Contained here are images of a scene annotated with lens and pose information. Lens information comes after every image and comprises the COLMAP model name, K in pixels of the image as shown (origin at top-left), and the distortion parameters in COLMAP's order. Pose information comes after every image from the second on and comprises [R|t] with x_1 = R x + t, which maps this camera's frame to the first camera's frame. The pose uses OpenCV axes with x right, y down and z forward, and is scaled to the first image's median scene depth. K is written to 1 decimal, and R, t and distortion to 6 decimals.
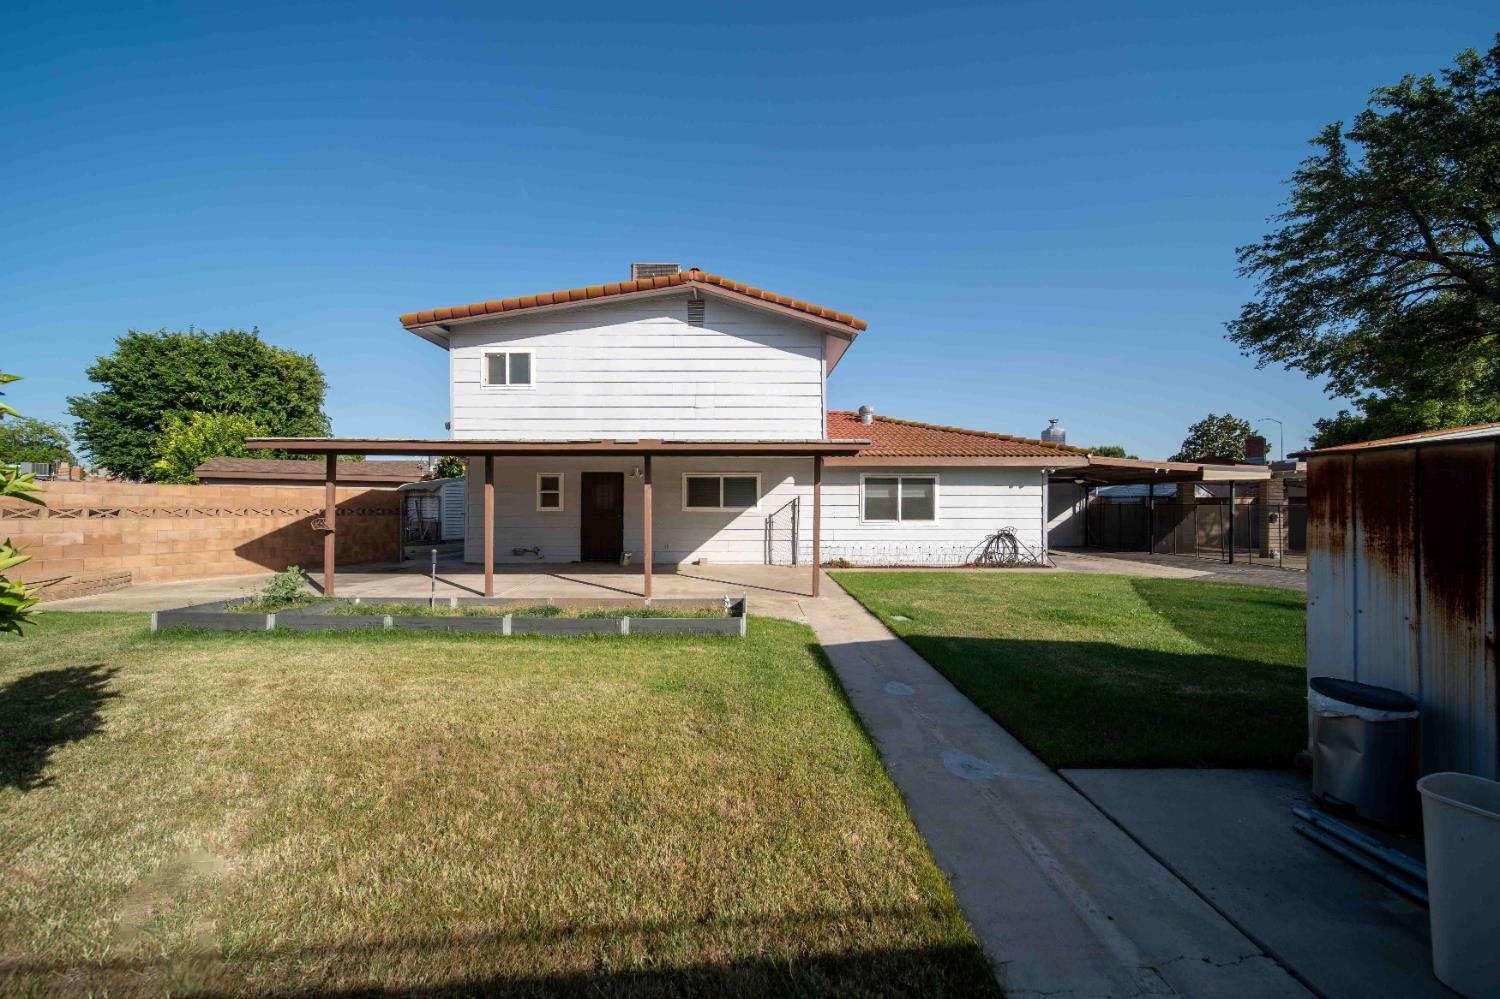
lens RADIAL K [[540.4, 0, 747.5], [0, 540.4, 505.5], [0, 0, 1]] dist [-0.010045, -0.000381]
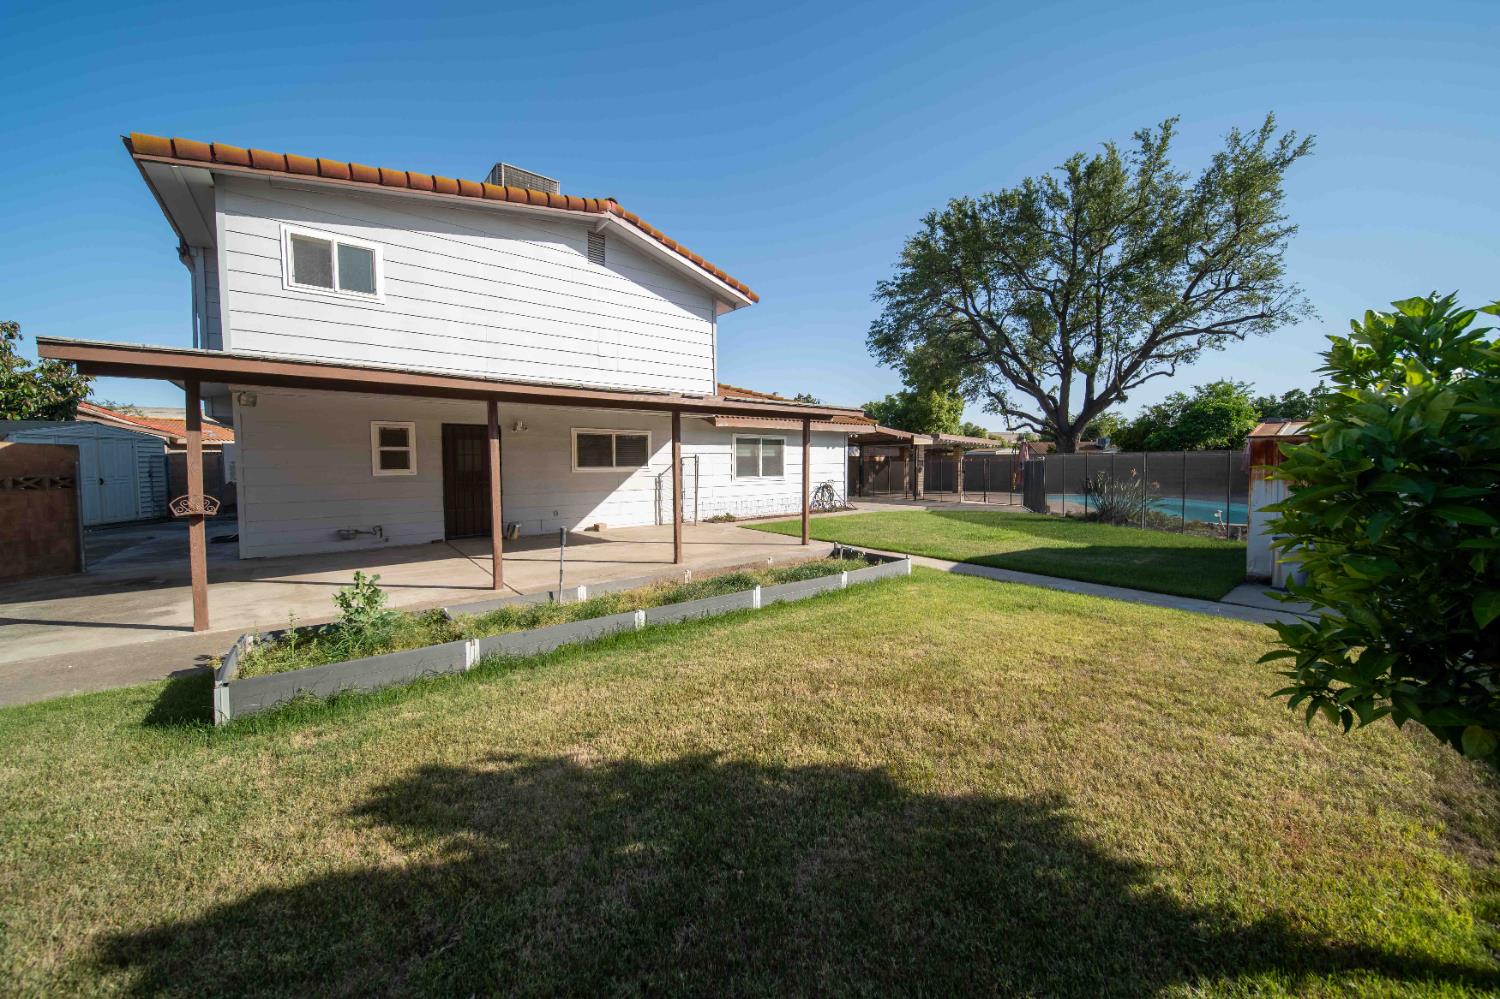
lens RADIAL K [[540.4, 0, 750.6], [0, 540.4, 488.4], [0, 0, 1]] dist [-0.010045, -0.000381]
pose [[0.777554, -0.037738, 0.627683, -0.446097], [0.010041, 0.998815, 0.047612, -0.001822], [-0.628736, -0.030718, 0.777012, 0.134262]]
